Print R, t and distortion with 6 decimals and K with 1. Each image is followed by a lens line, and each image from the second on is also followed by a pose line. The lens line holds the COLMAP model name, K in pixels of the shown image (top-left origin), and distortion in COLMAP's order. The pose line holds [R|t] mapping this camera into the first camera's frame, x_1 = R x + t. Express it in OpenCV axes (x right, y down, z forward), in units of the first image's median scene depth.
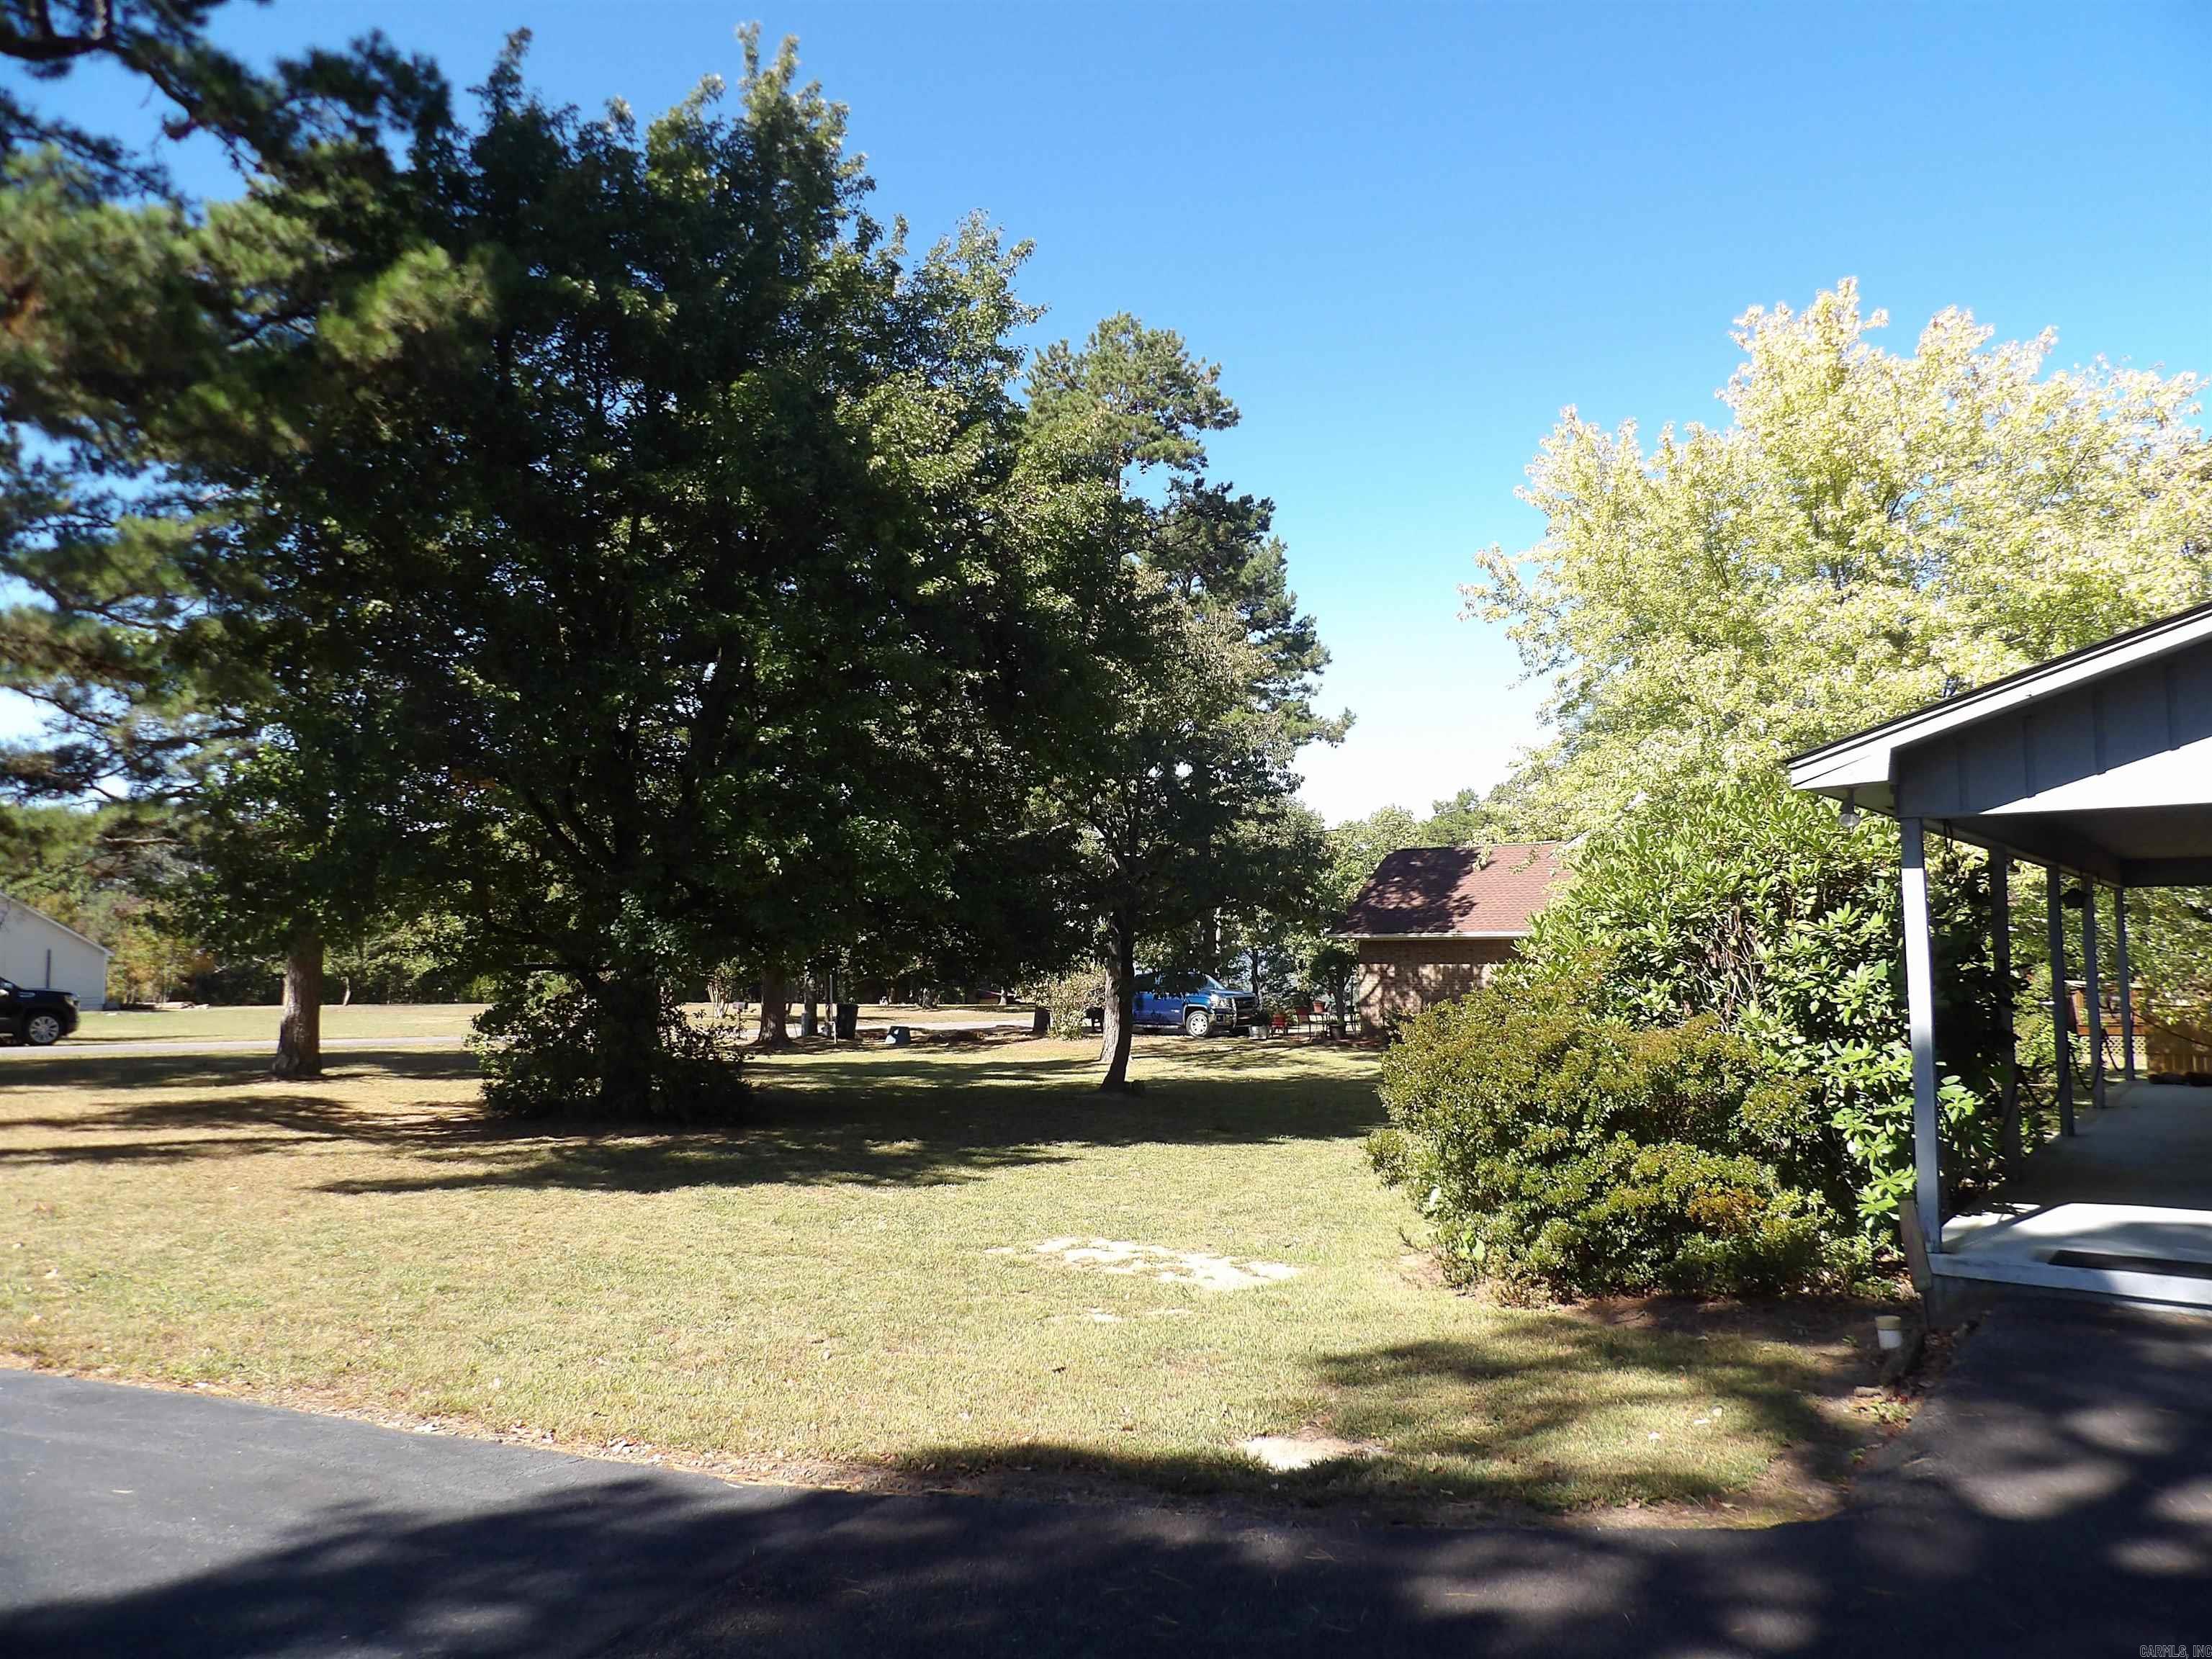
lens RADIAL K [[1596.8, 0, 1108.9], [0, 1596.8, 820.7], [0, 0, 1]] dist [-0.007734, 0.006208]
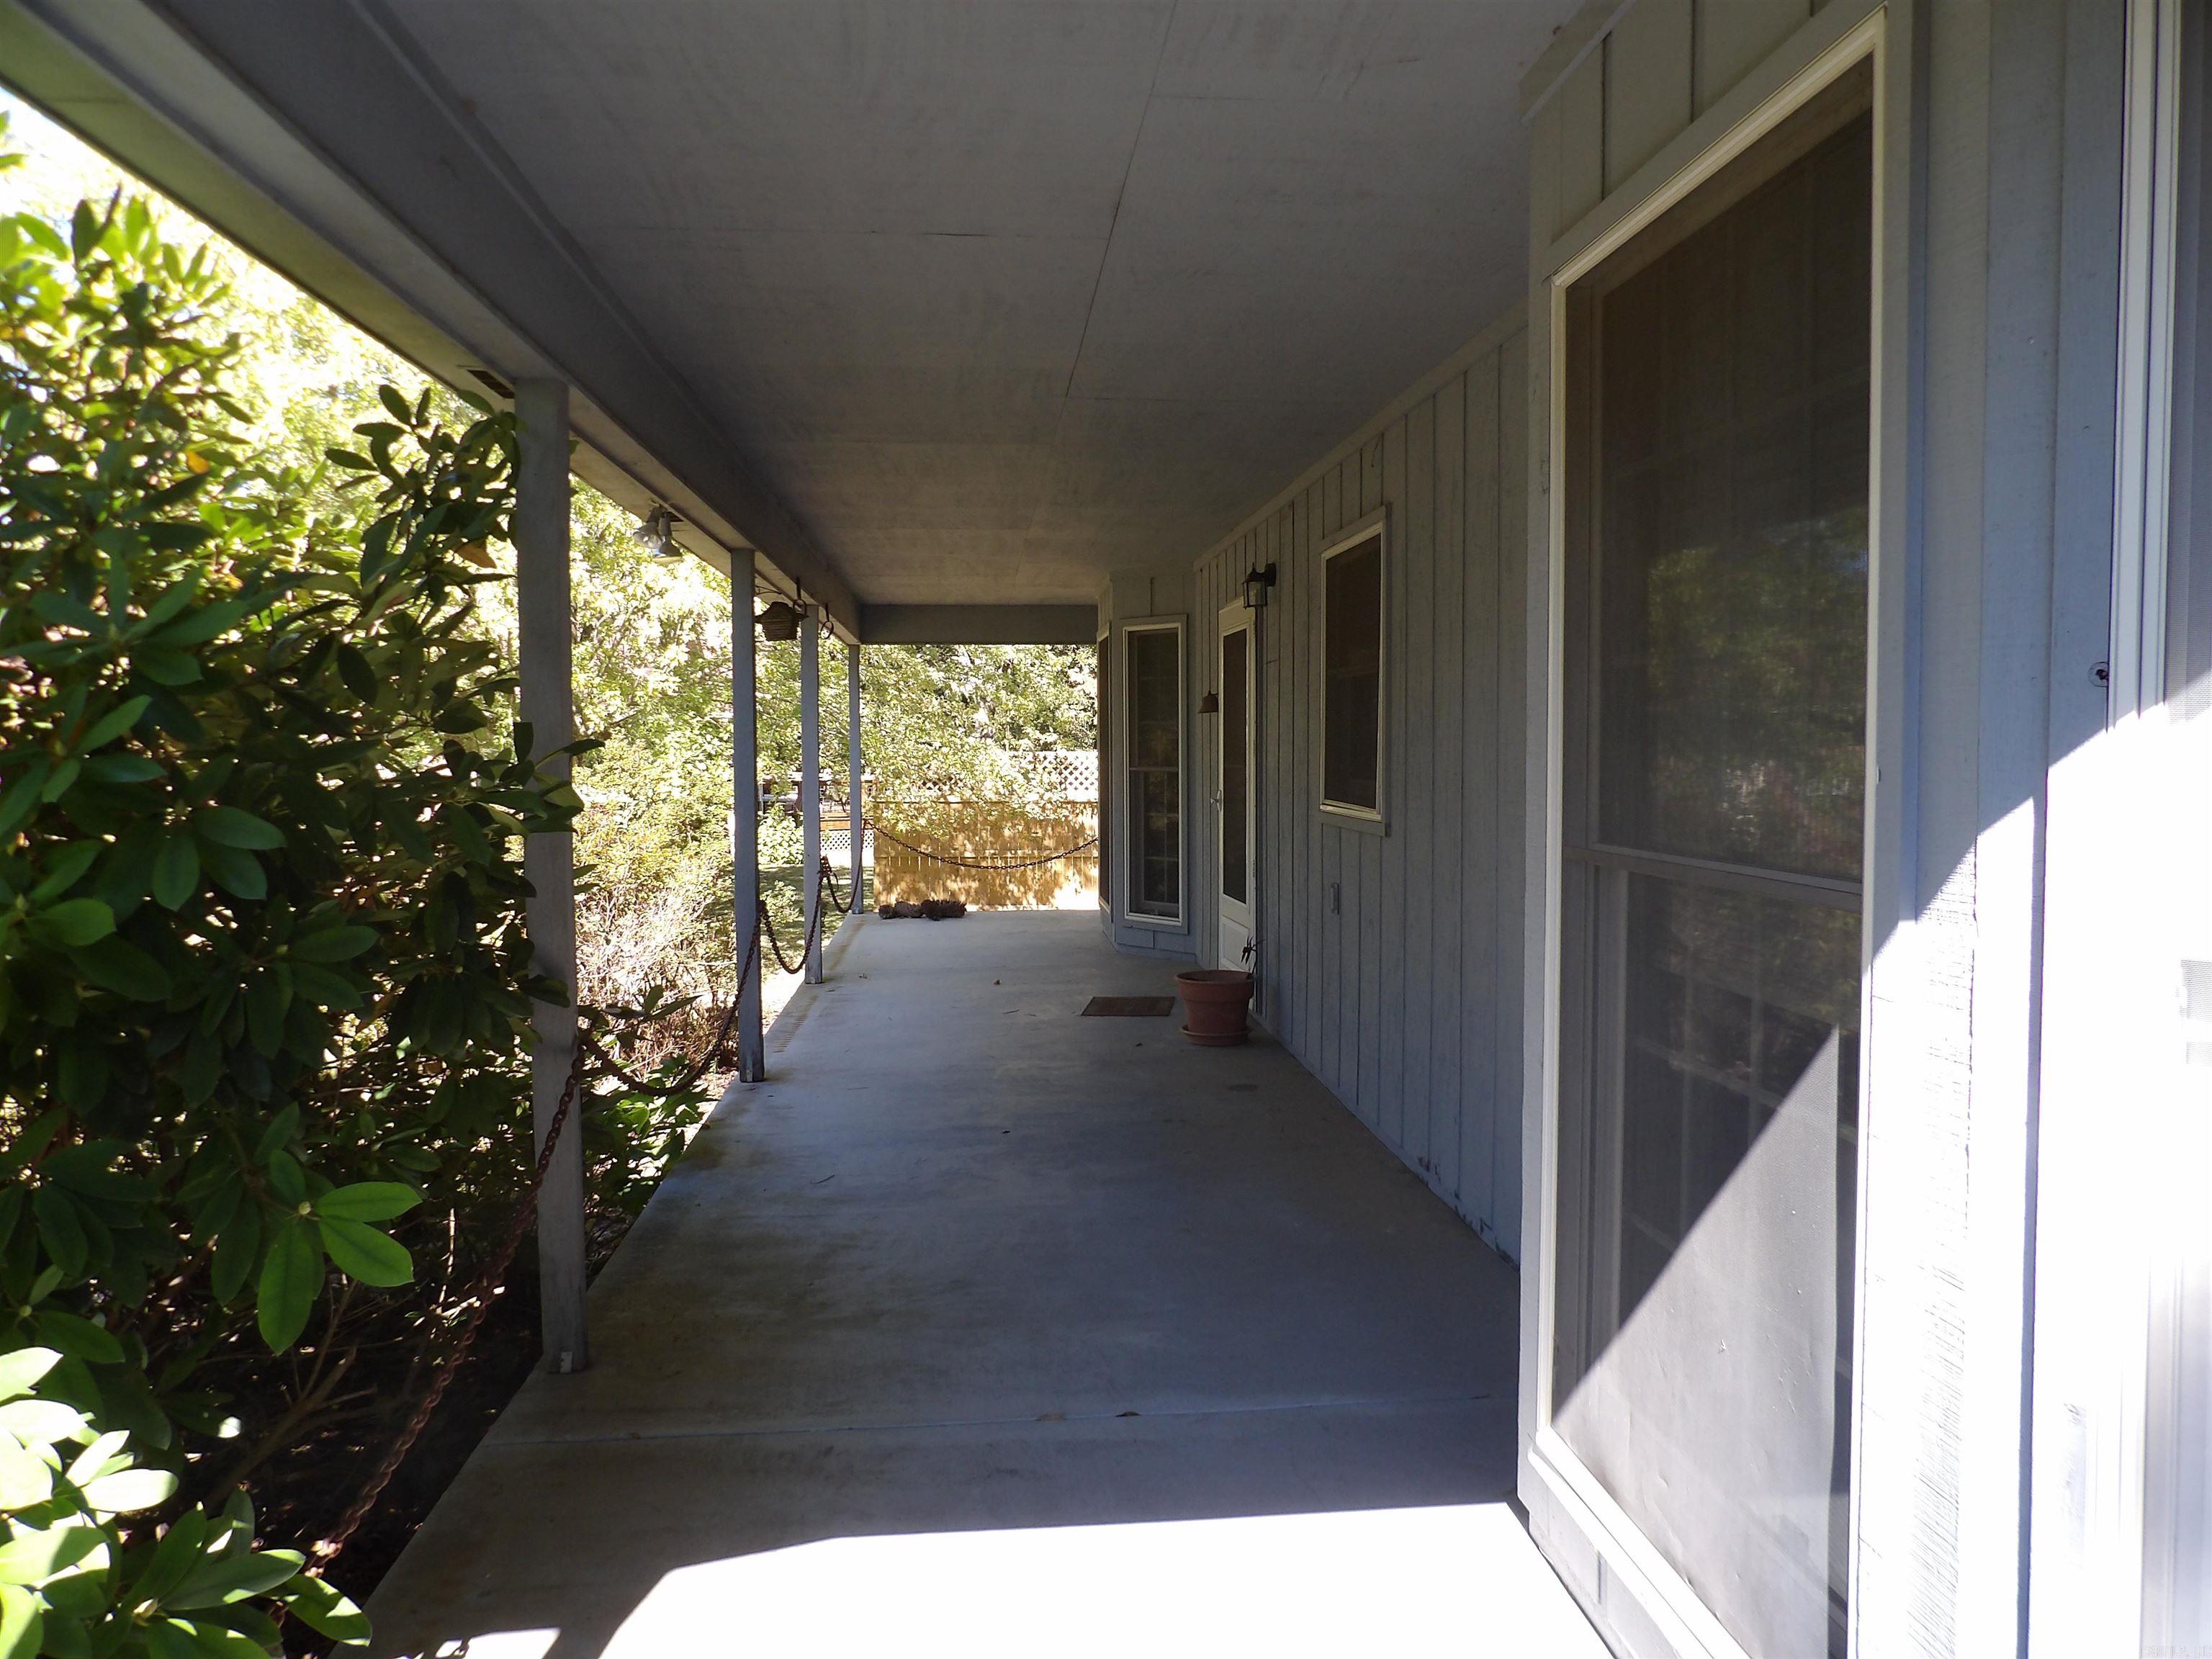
lens RADIAL K [[1596.8, 0, 1108.9], [0, 1596.8, 820.7], [0, 0, 1]] dist [-0.007734, 0.006208]
pose [[0.750252, -0.032253, 0.660365, 0.200429], [-0.052373, 0.992772, 0.107990, 0.029690], [-0.659075, -0.115605, 0.743139, 0.315055]]
